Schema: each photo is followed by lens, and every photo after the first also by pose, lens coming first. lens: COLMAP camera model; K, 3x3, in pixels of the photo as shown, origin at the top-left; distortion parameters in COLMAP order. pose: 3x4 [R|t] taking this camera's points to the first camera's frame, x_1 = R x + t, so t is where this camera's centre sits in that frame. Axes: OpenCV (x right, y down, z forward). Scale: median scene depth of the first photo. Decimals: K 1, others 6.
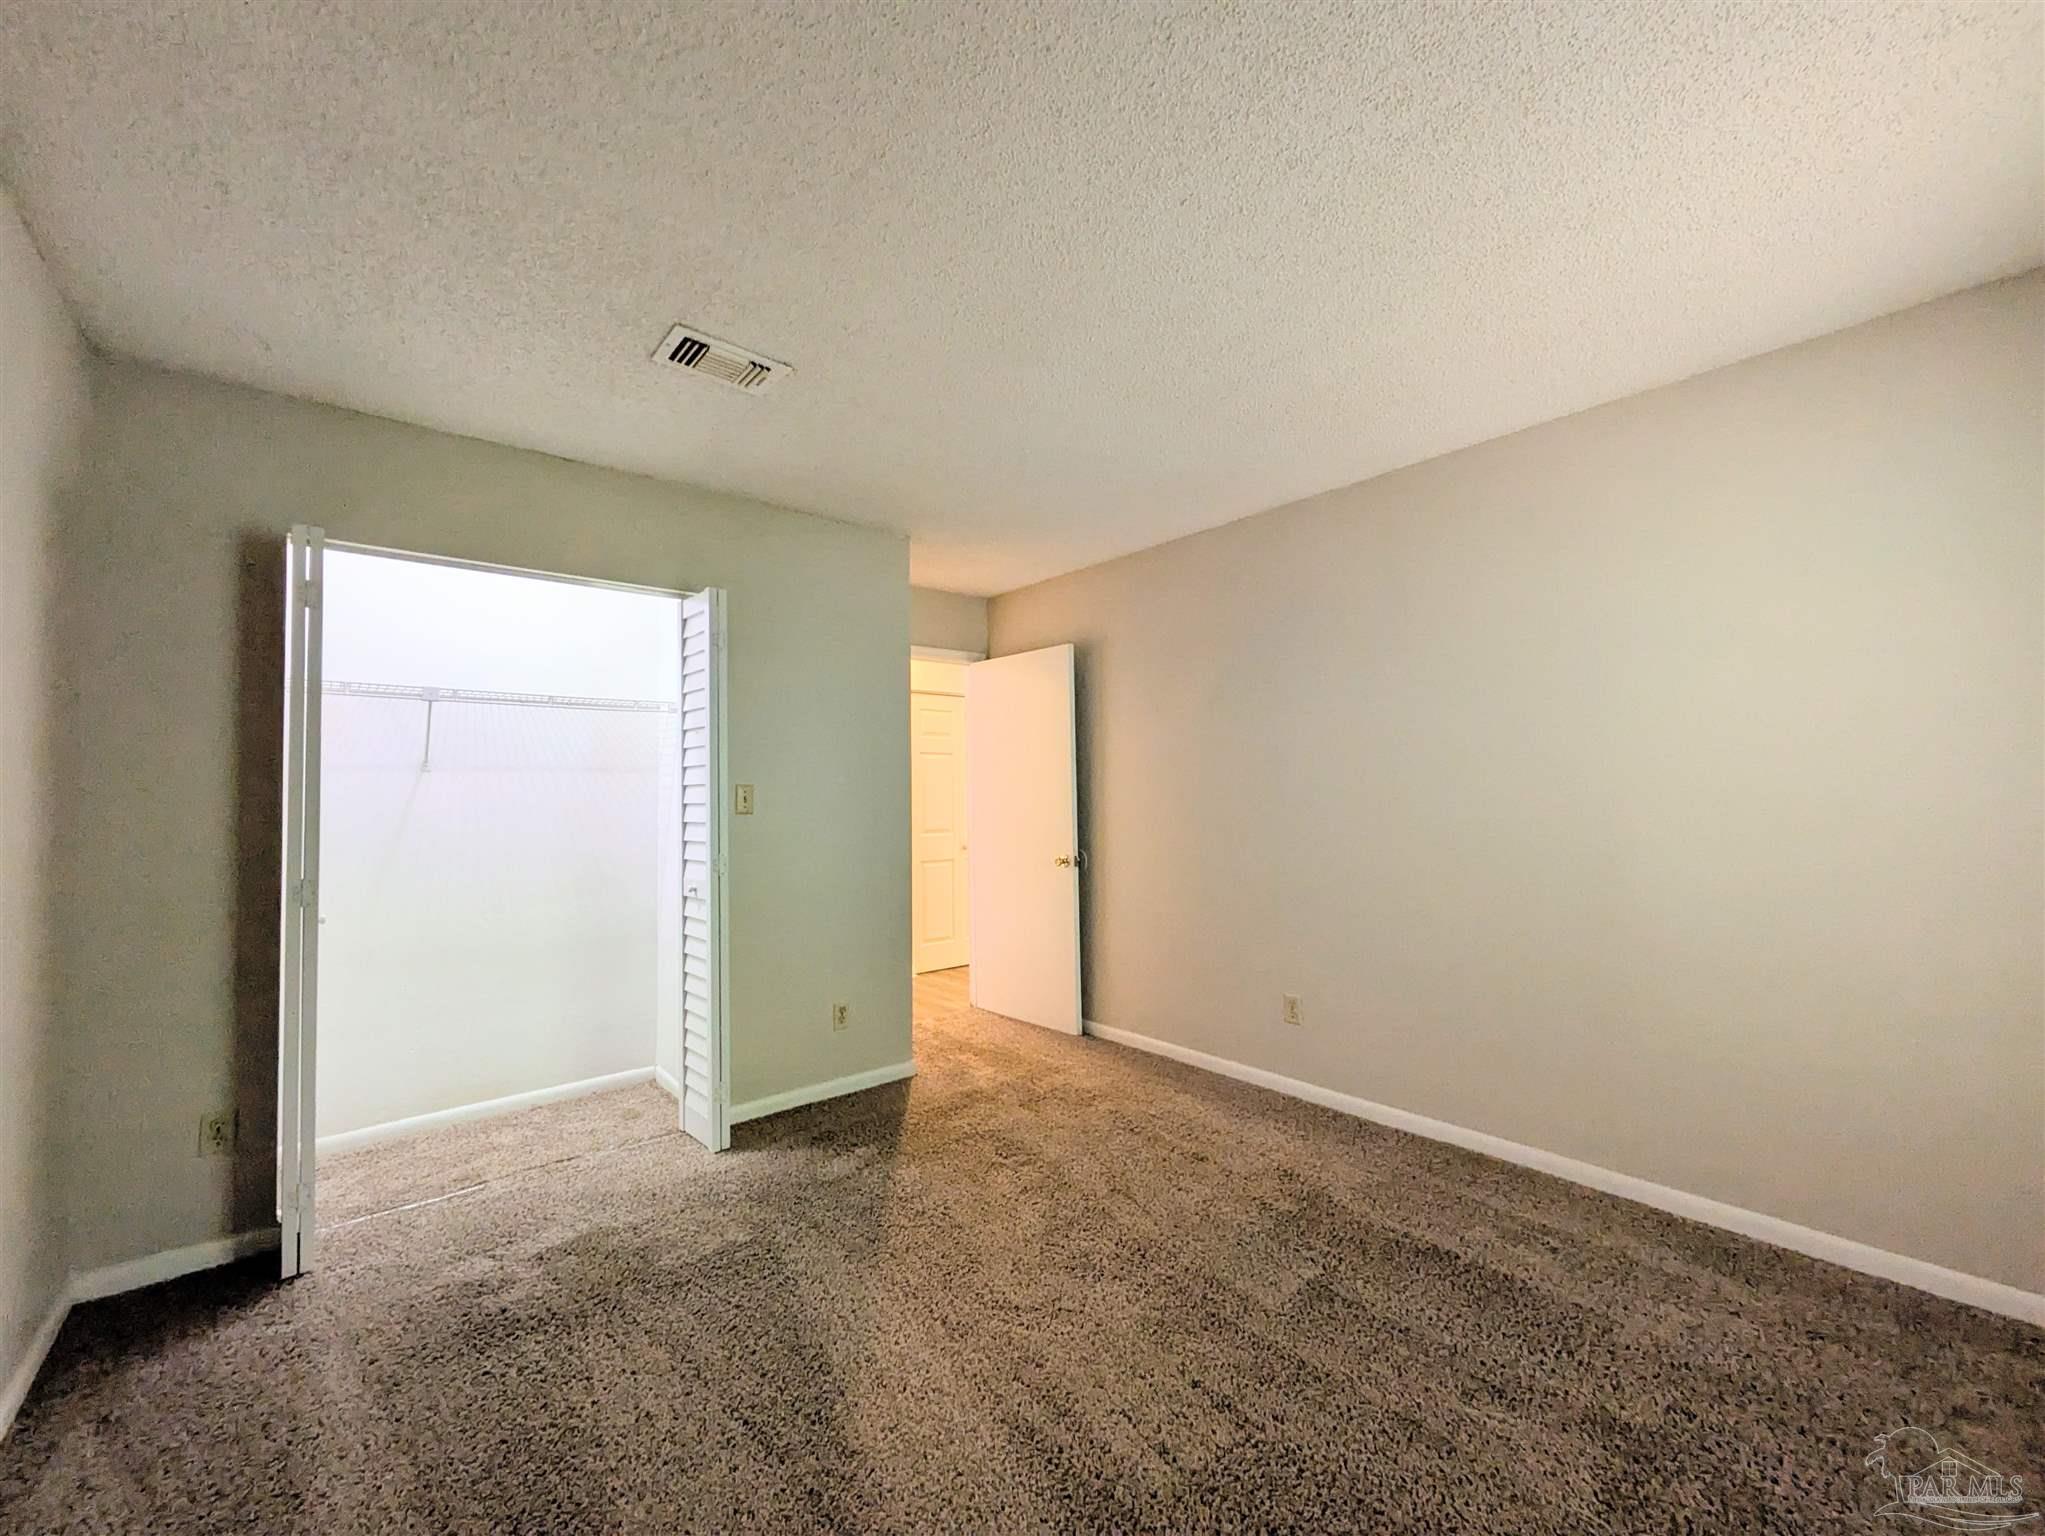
lens RADIAL K [[809.9, 0, 1027.6], [0, 809.9, 771.3], [0, 0, 1]] dist [-0.005561, 0.004202]
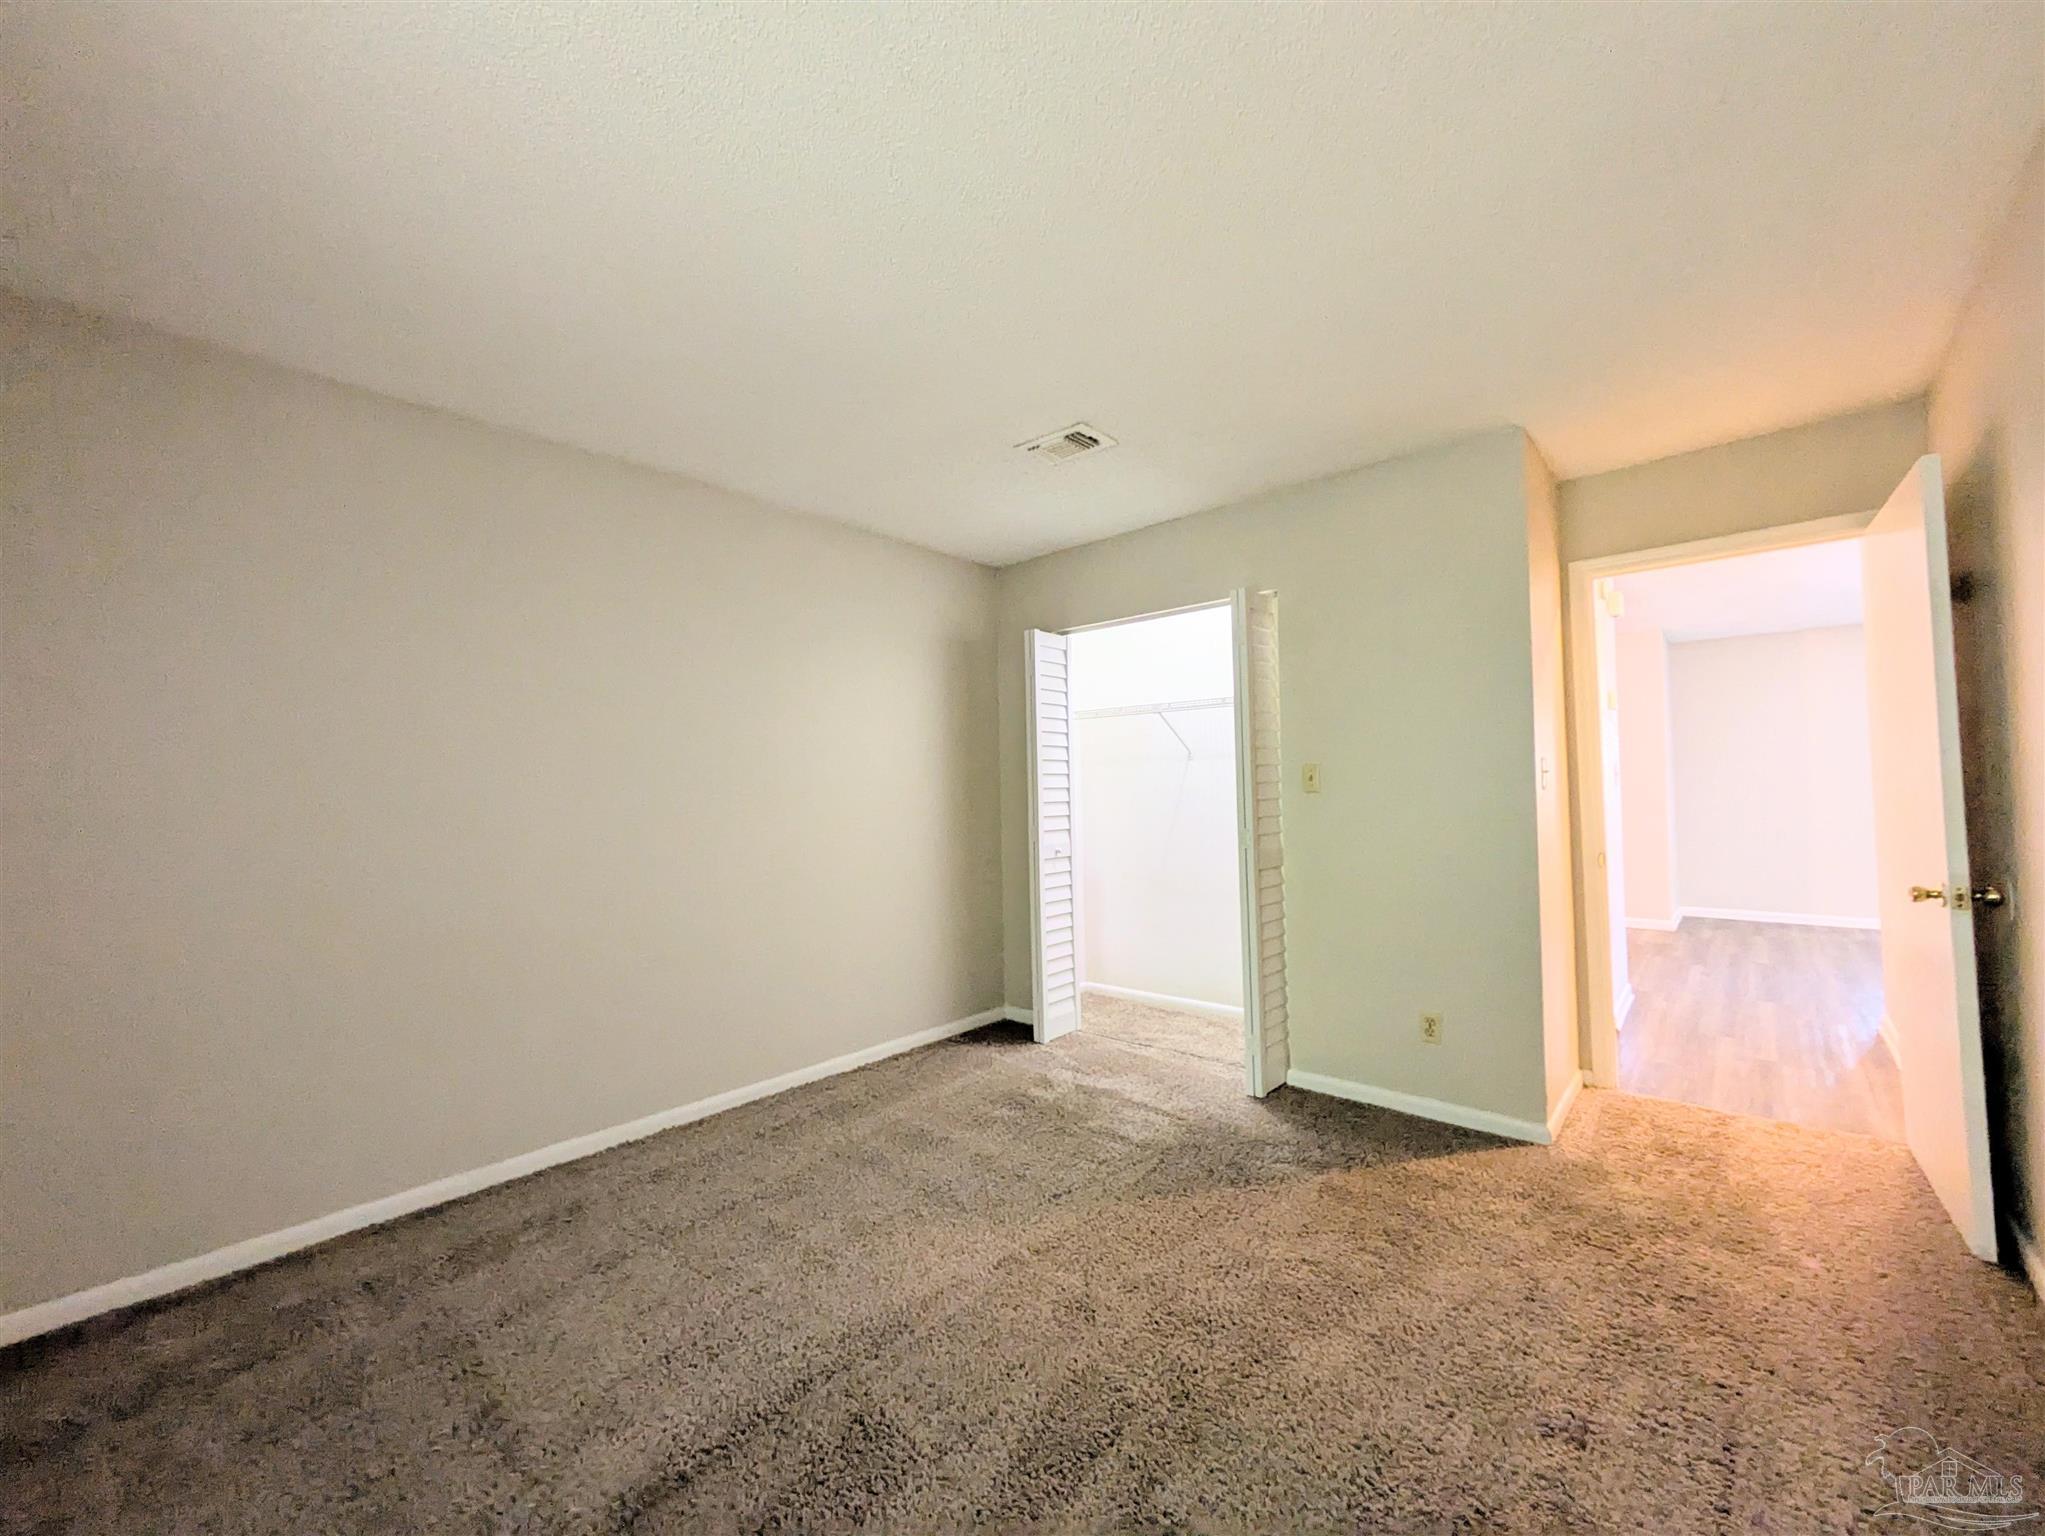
lens RADIAL K [[809.9, 0, 1027.6], [0, 809.9, 771.3], [0, 0, 1]] dist [-0.005561, 0.004202]
pose [[0.124702, -0.015535, -0.992073, 0.644273], [0.051206, 0.998646, -0.009201, 0.017118], [0.990872, -0.049652, 0.125328, 0.539852]]
